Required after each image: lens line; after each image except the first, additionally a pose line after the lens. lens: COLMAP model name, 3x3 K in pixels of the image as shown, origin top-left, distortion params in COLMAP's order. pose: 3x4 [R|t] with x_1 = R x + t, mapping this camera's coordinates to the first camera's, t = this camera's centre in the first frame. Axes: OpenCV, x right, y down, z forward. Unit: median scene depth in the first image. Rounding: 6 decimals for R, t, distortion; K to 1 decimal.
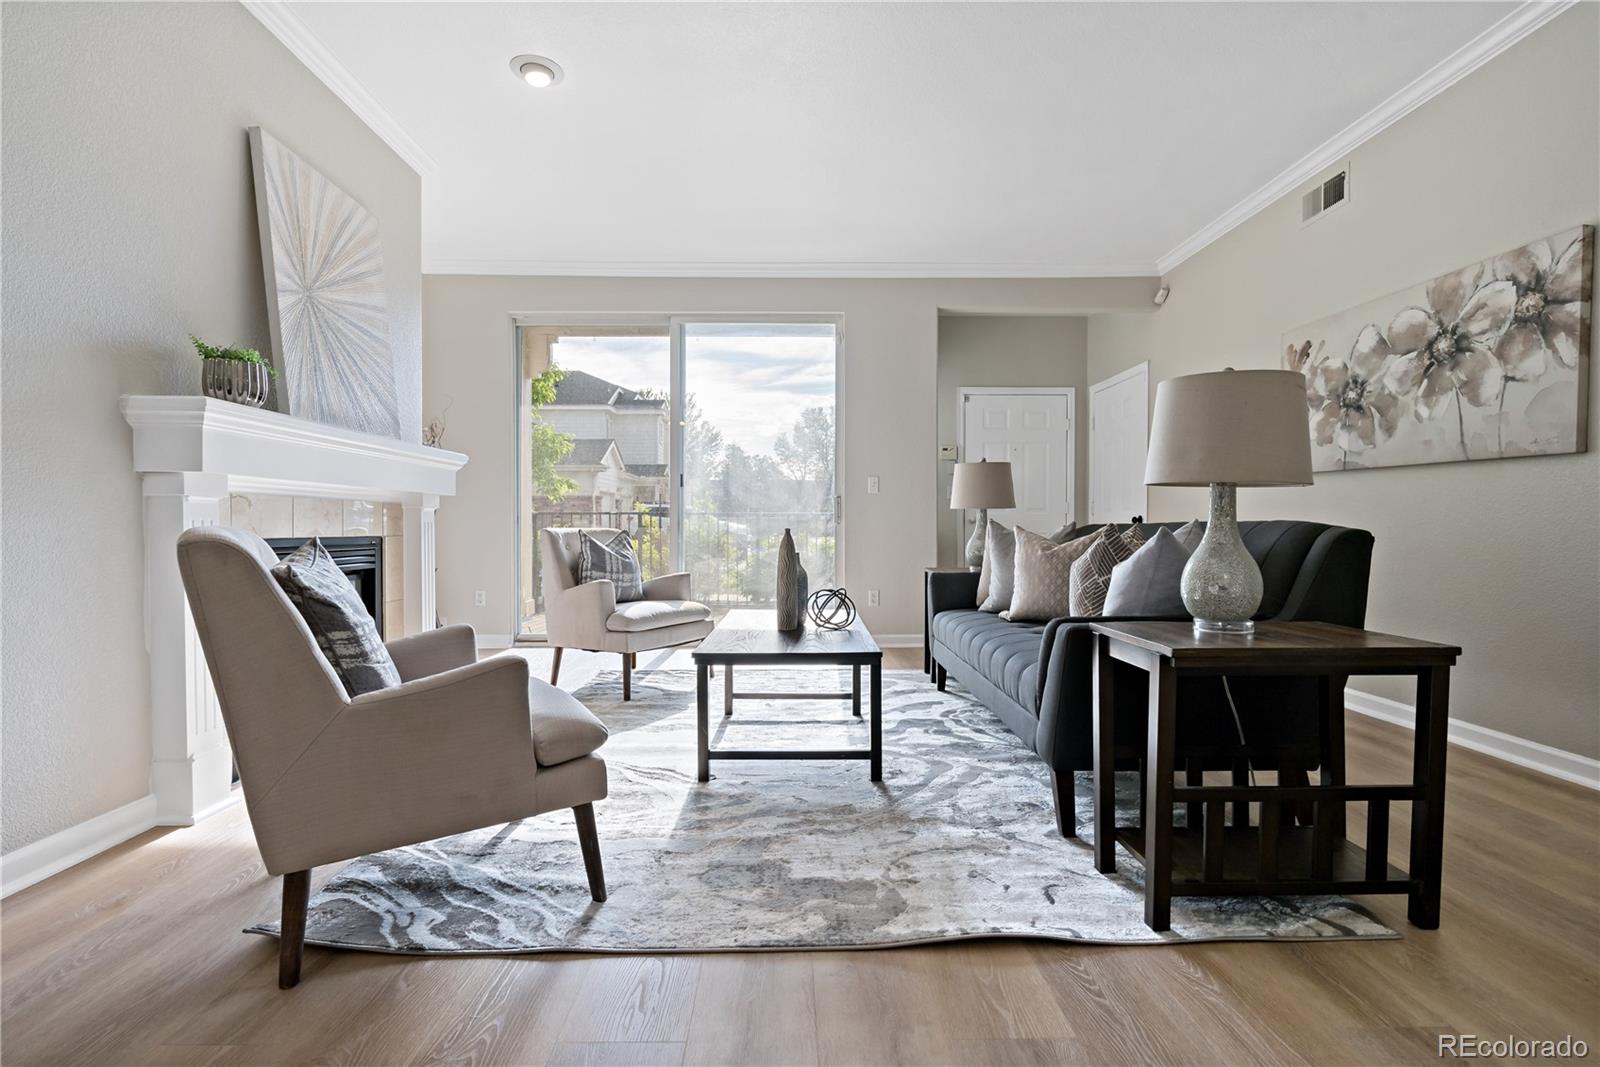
lens RADIAL K [[730.5, 0, 799.4], [0, 730.5, 530.1], [0, 0, 1]] dist [0.015625, -0.000085]
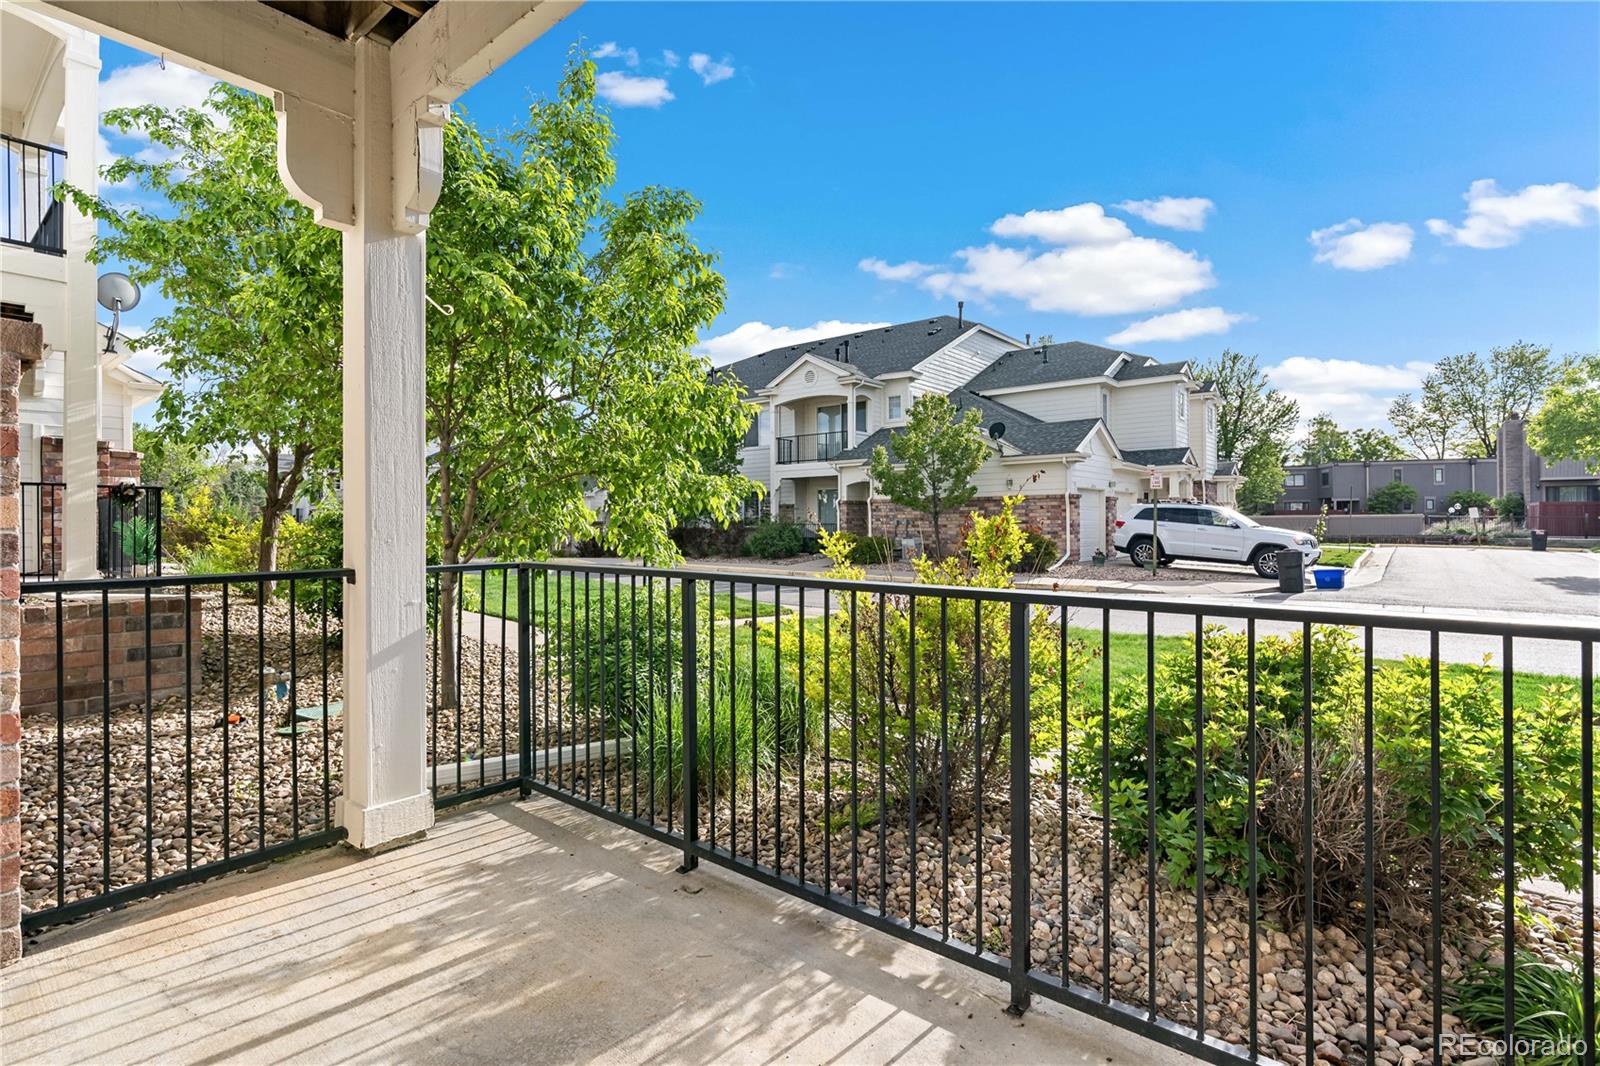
lens RADIAL K [[726.2, 0, 803.4], [0, 726.2, 523.5], [0, 0, 1]] dist [-0.008746, 0.000319]
pose [[0.751189, -0.002123, -0.660084, 0.008189], [0.000238, 0.999996, -0.002945, -0.010825], [0.660088, 0.002055, 0.751186, 0.193275]]
